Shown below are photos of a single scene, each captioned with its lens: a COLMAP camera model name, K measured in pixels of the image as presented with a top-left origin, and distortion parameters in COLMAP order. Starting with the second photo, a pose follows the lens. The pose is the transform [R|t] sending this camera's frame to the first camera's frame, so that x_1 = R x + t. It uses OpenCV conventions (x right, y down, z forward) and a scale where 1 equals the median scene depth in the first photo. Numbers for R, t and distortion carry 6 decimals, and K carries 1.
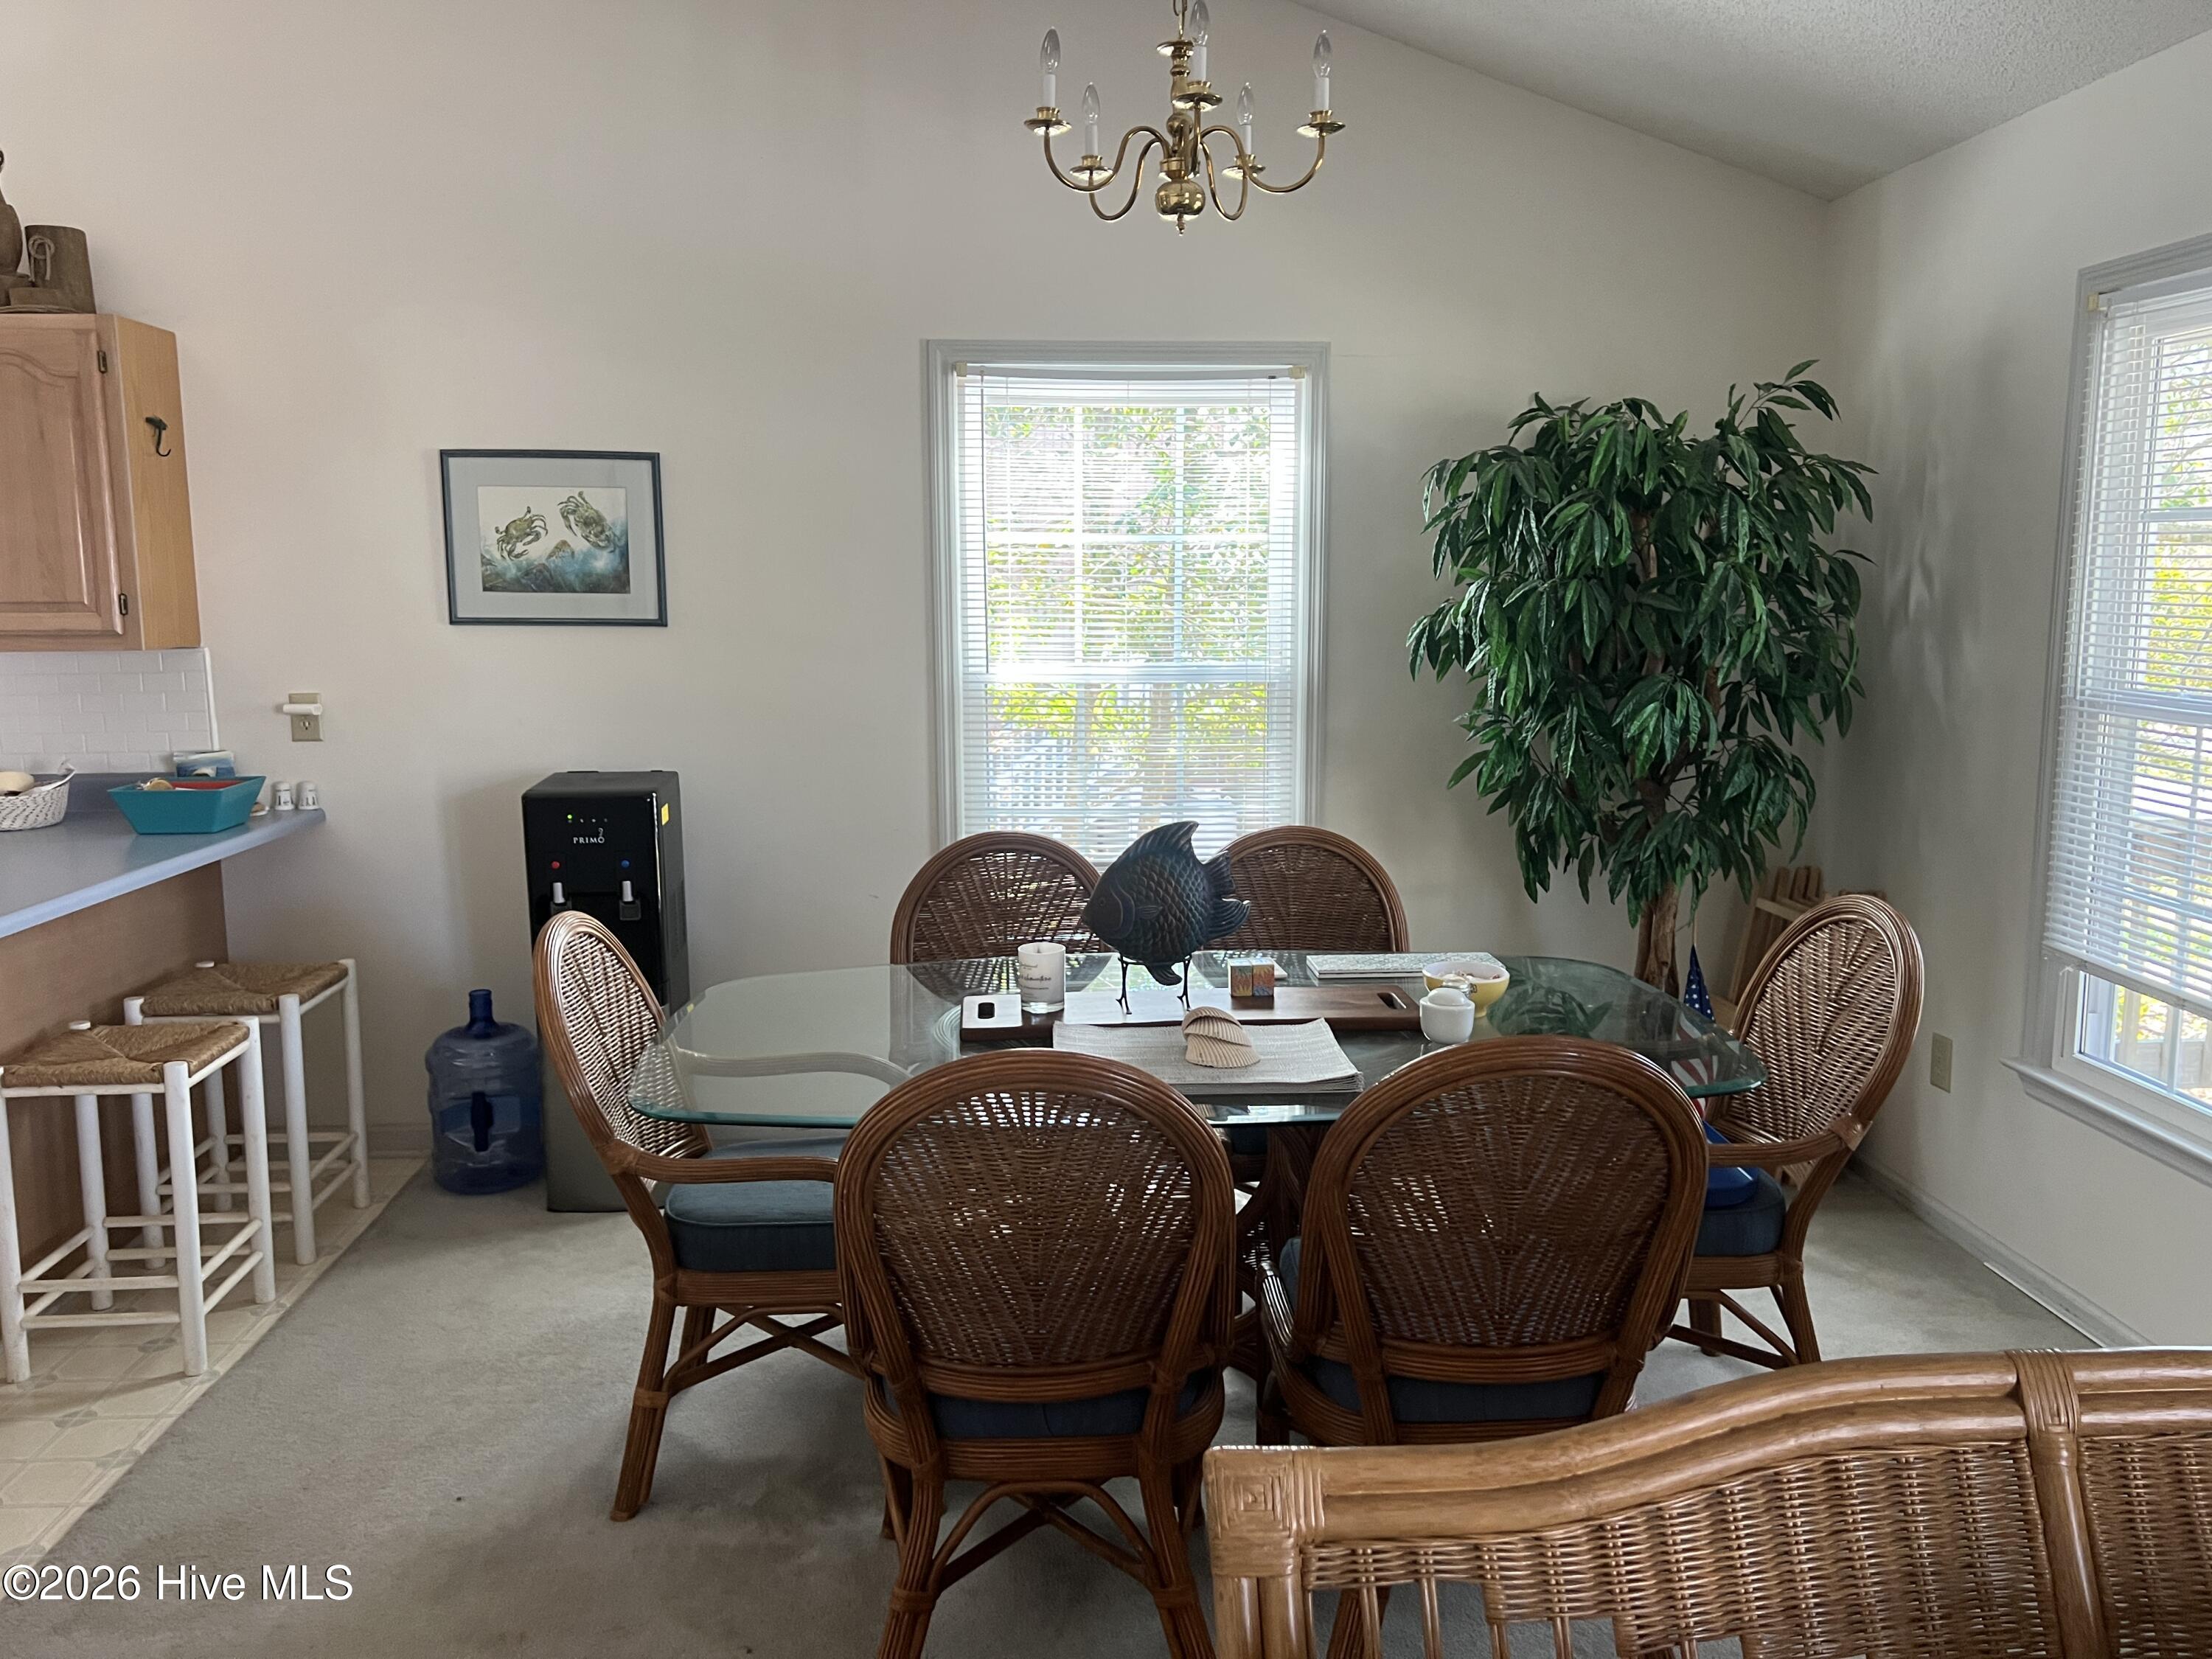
lens RADIAL K [[1656.1, 0, 1091.9], [0, 1656.1, 817.6], [0, 0, 1]] dist [0.104910, -0.139788]
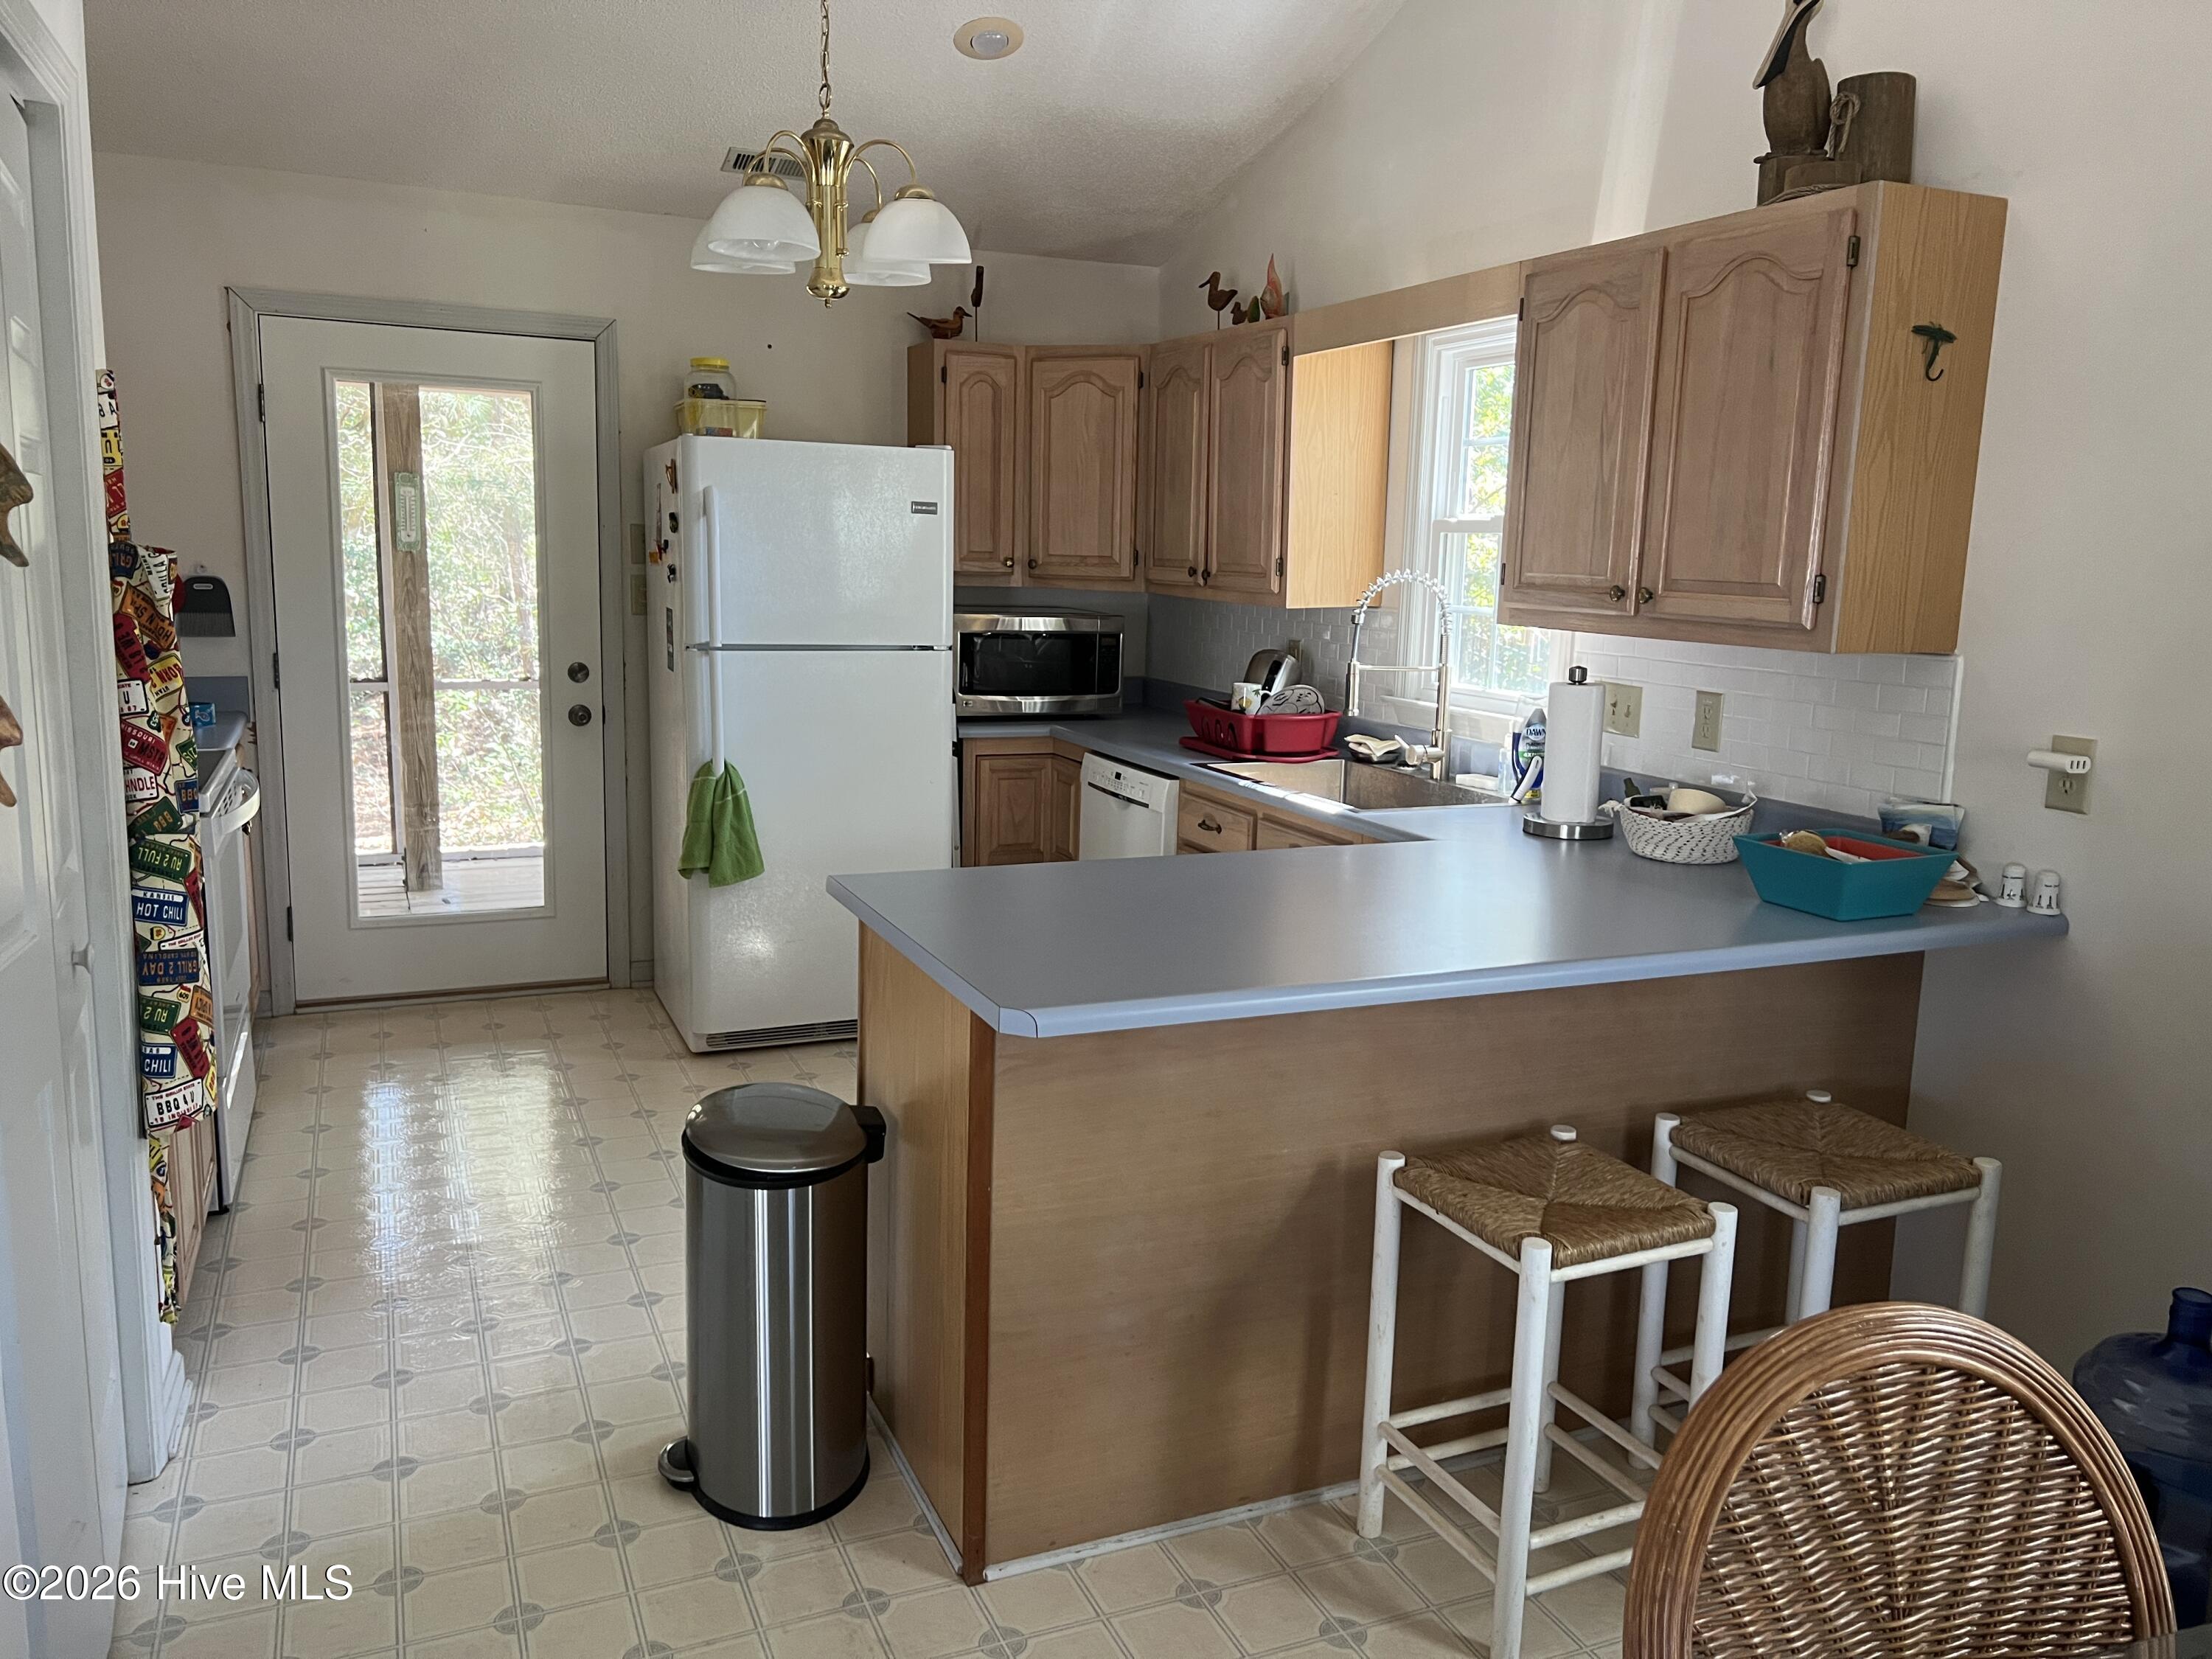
lens RADIAL K [[1656.1, 0, 1091.9], [0, 1656.1, 817.6], [0, 0, 1]] dist [0.104910, -0.139788]
pose [[0.343412, 0.167257, -0.924172, 0.007729], [-0.156917, 0.980401, 0.119124, -0.067123], [0.925983, 0.104110, 0.362927, 0.456202]]
